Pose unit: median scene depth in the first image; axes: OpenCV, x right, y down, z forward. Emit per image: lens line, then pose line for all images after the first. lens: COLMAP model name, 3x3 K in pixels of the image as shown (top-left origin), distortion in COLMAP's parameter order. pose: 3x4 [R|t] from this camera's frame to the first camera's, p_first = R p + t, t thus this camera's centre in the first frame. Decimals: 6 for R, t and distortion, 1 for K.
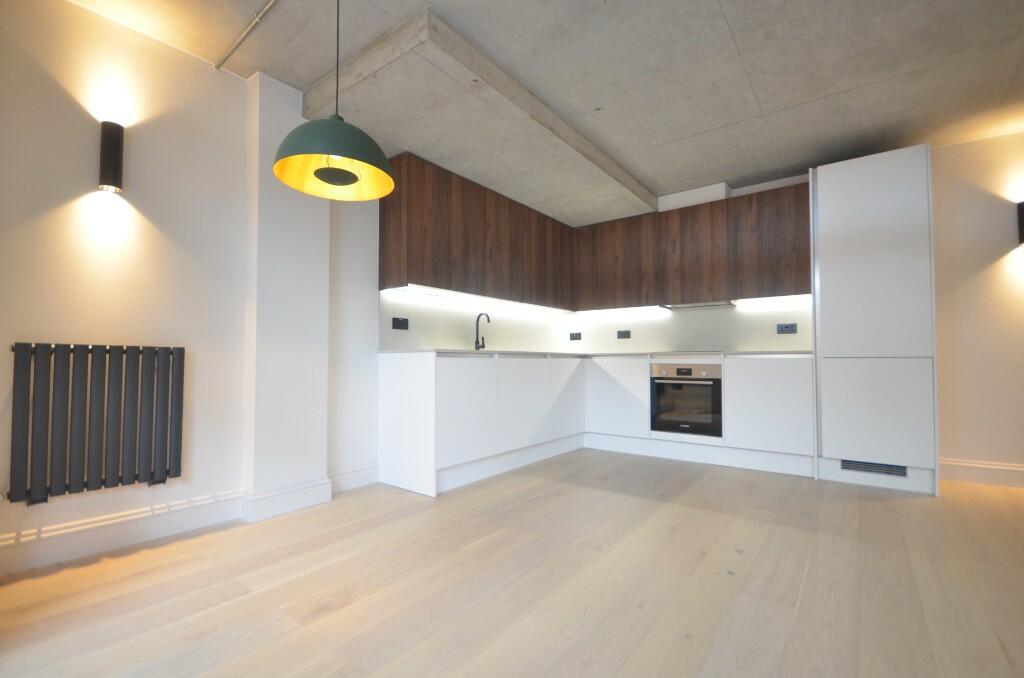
lens RADIAL K [[449.2, 0, 509.4], [0, 449.2, 349.8], [0, 0, 1]] dist [0.021276, -0.016160]
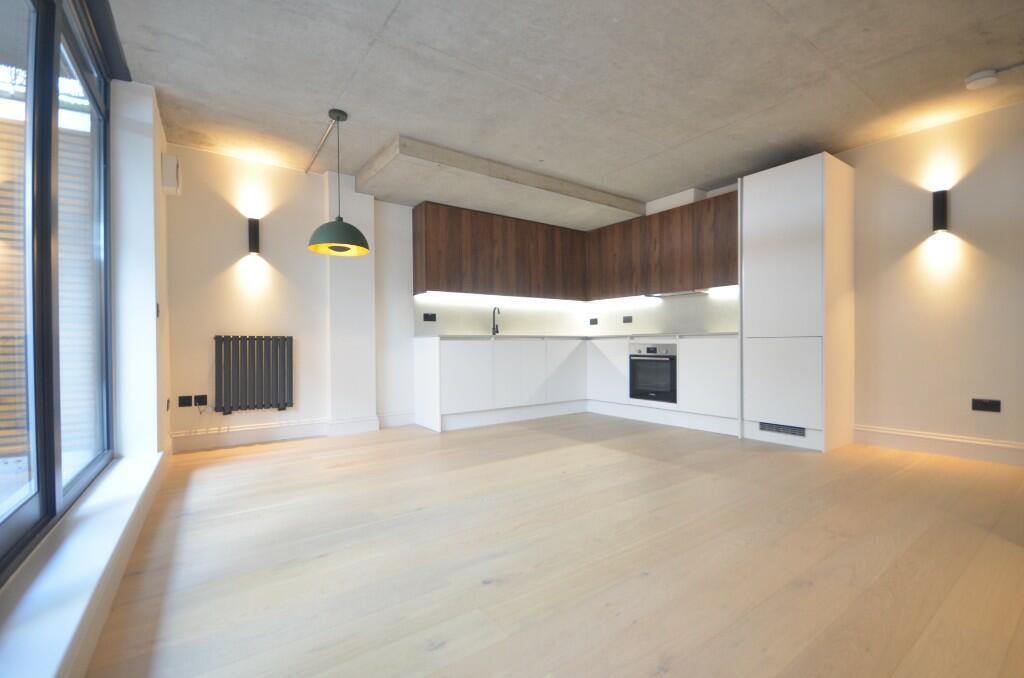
lens RADIAL K [[449.2, 0, 509.4], [0, 449.2, 349.8], [0, 0, 1]] dist [0.021276, -0.016160]
pose [[0.958053, -0.003156, -0.286572, 0.385389], [0.014622, 0.999175, 0.037877, -0.004603], [0.286216, -0.040479, 0.957310, -0.294539]]
